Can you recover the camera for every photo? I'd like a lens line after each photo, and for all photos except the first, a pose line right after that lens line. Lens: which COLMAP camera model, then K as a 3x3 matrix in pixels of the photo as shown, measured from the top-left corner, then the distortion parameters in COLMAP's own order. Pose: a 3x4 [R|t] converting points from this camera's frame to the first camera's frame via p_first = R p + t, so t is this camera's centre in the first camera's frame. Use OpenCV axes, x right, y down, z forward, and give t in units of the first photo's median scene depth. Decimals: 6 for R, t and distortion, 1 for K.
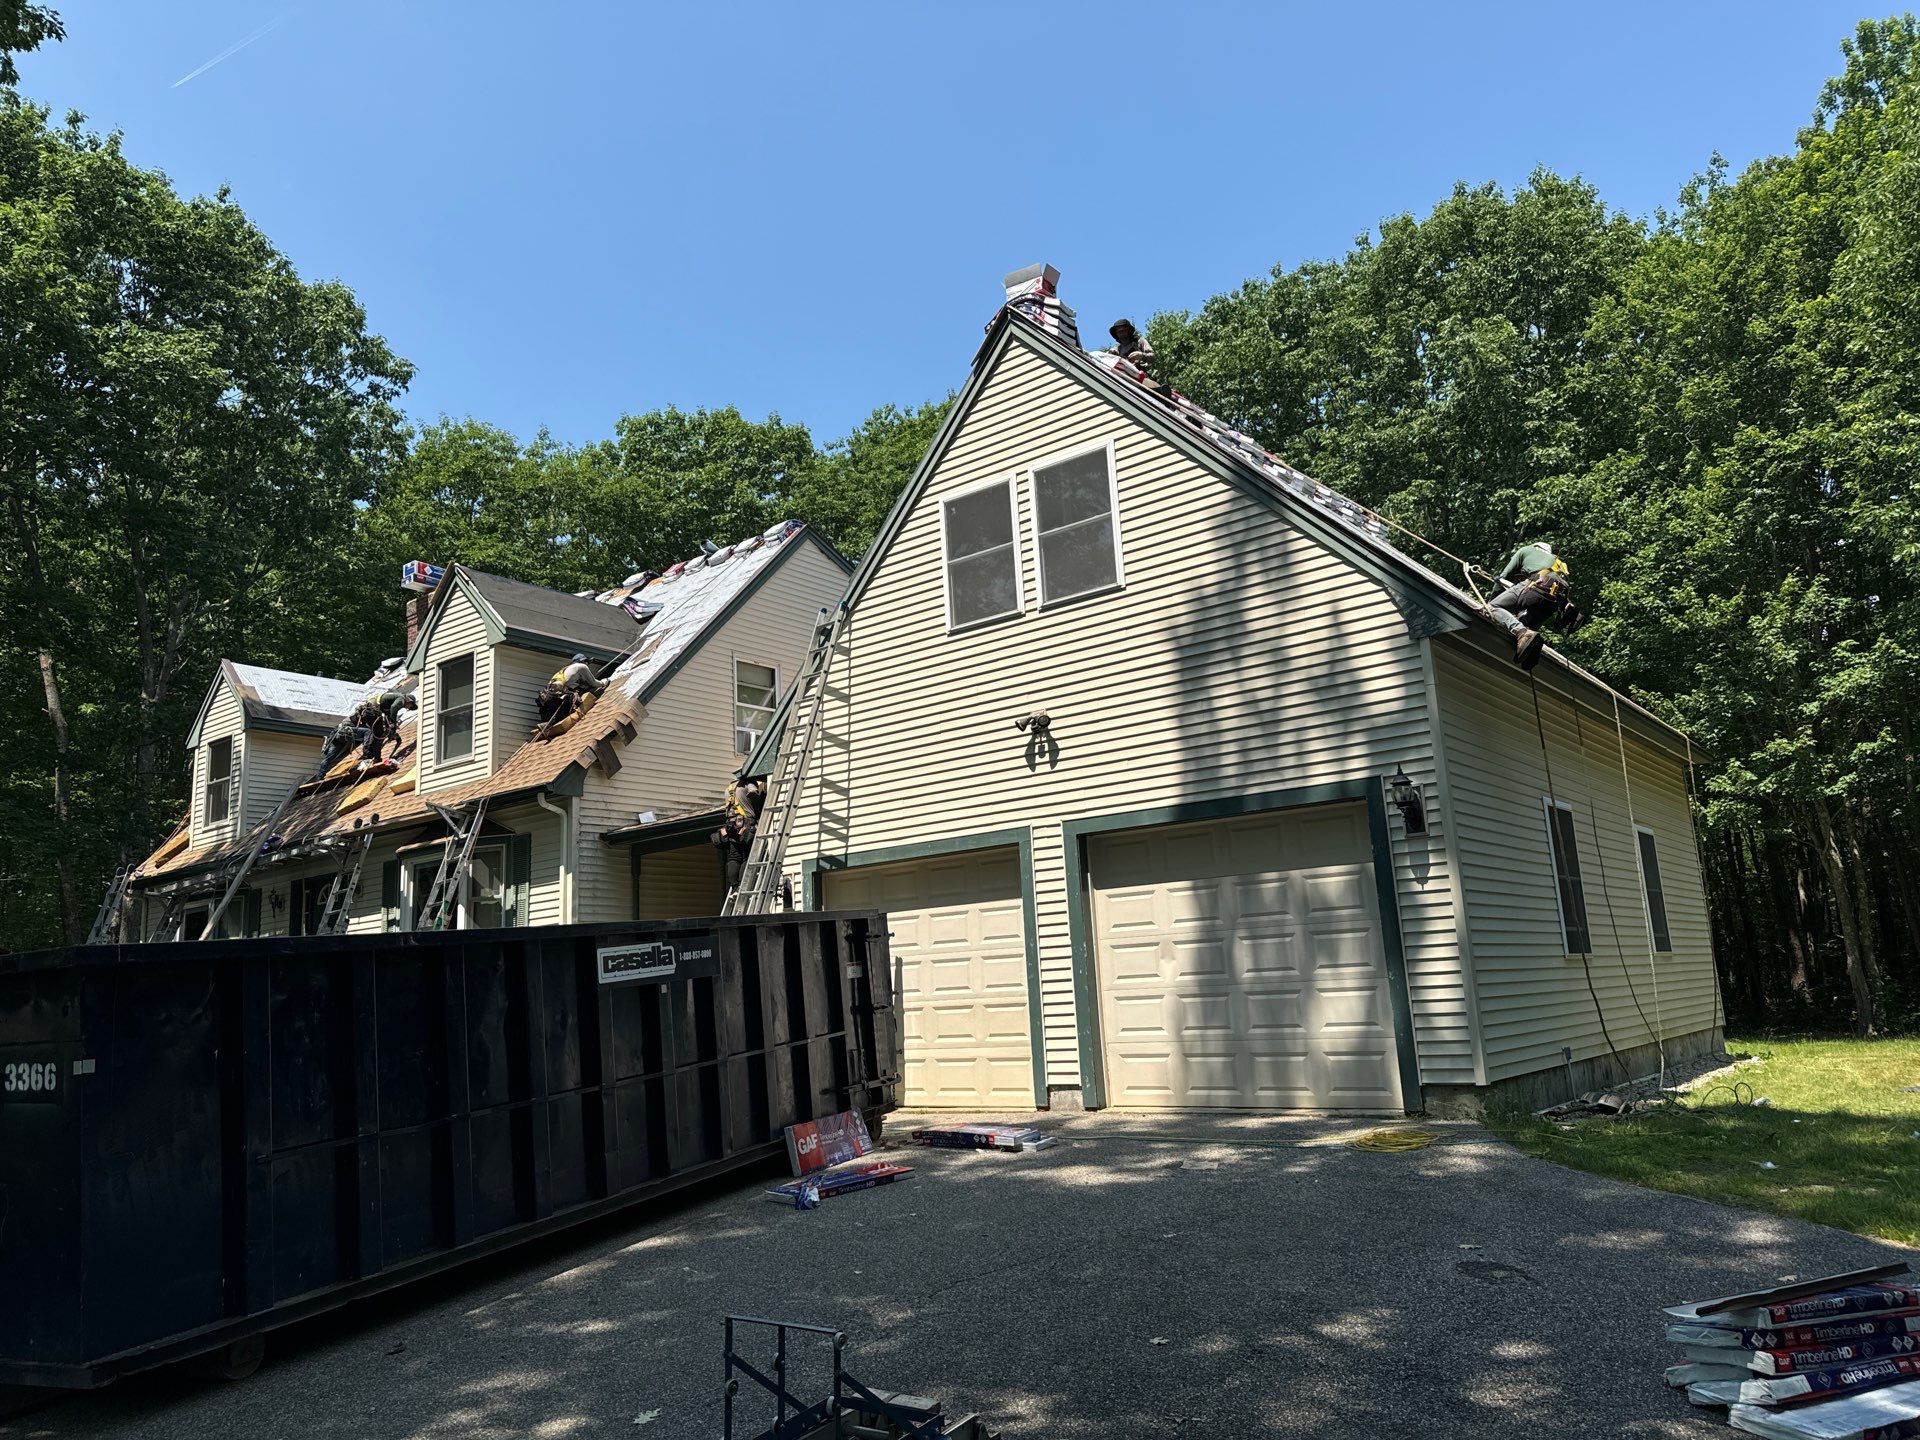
lens RADIAL K [[1337.5, 0, 967.2], [0, 1337.5, 739.6], [0, 0, 1]] dist [0.087011, -0.103870]
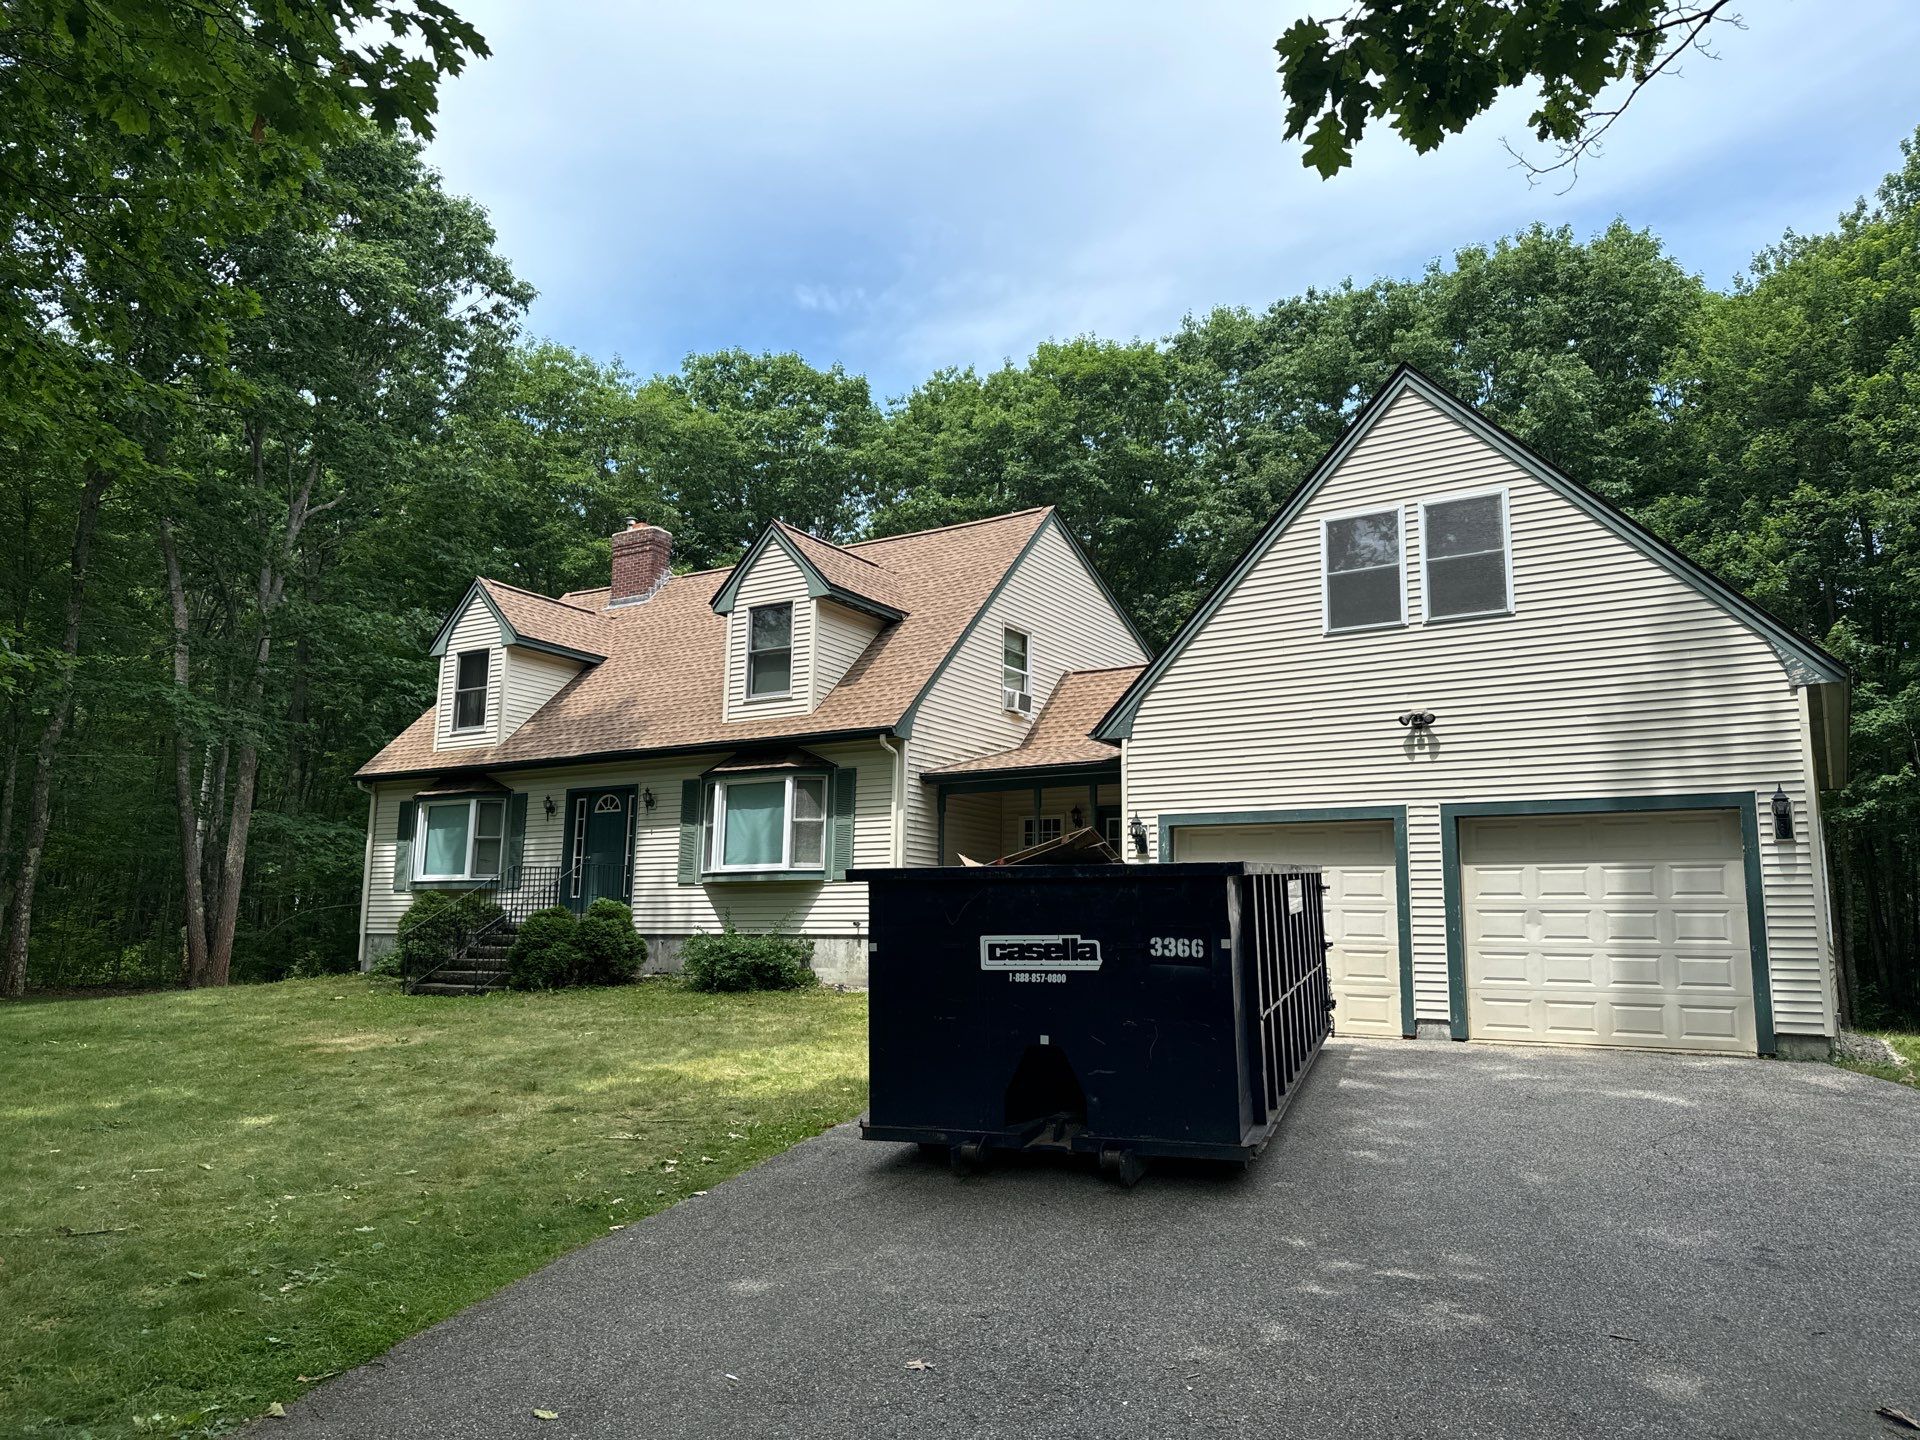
lens RADIAL K [[1337.5, 0, 957.6], [0, 1337.5, 735.3], [0, 0, 1]] dist [0.087011, -0.103870]
pose [[0.993489, 0.083200, 0.077833, -0.257773], [-0.085875, 0.995803, 0.031667, -0.000437], [-0.074871, -0.038145, 0.996463, -0.096550]]
